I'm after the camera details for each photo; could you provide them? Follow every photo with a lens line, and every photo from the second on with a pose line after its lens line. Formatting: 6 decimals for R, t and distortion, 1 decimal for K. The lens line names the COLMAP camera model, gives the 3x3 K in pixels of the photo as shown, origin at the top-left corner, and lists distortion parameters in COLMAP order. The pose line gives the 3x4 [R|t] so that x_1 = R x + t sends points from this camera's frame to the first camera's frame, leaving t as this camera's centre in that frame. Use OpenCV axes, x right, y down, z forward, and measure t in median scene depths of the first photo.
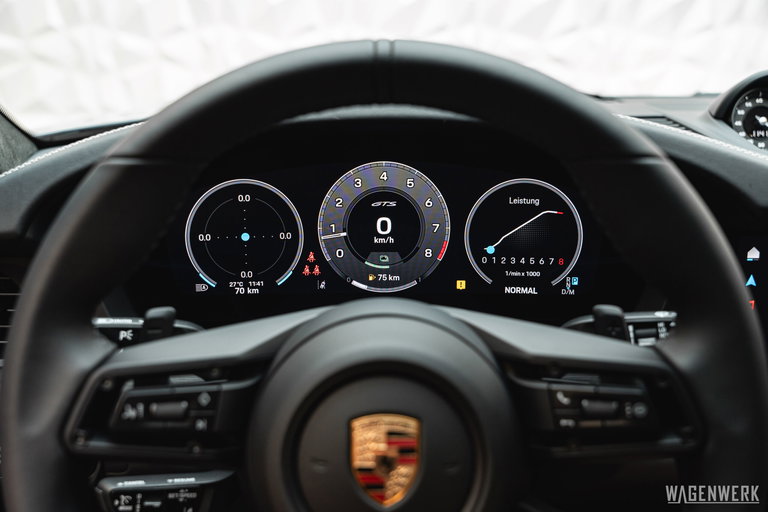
lens RADIAL K [[801.5, 0, 384.0], [0, 801.5, 256.0], [0, 0, 1]] dist [0.003426, 0.004644]
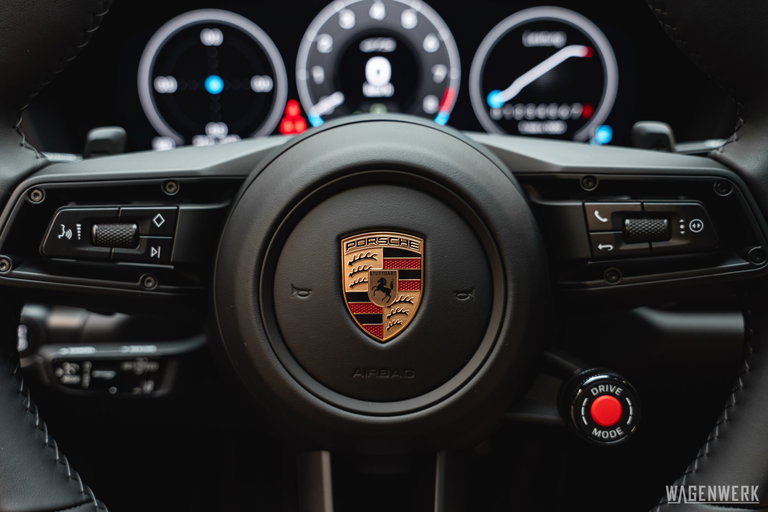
lens RADIAL K [[864.9, 0, 383.6], [0, 864.9, 239.5], [0, 0, 1]] dist [-0.000340, 0.002731]
pose [[0.999847, -0.017246, 0.002755, 0.000237], [0.017190, 0.999667, 0.019256, 0.155233], [-0.003086, -0.019206, 0.999811, 0.106591]]
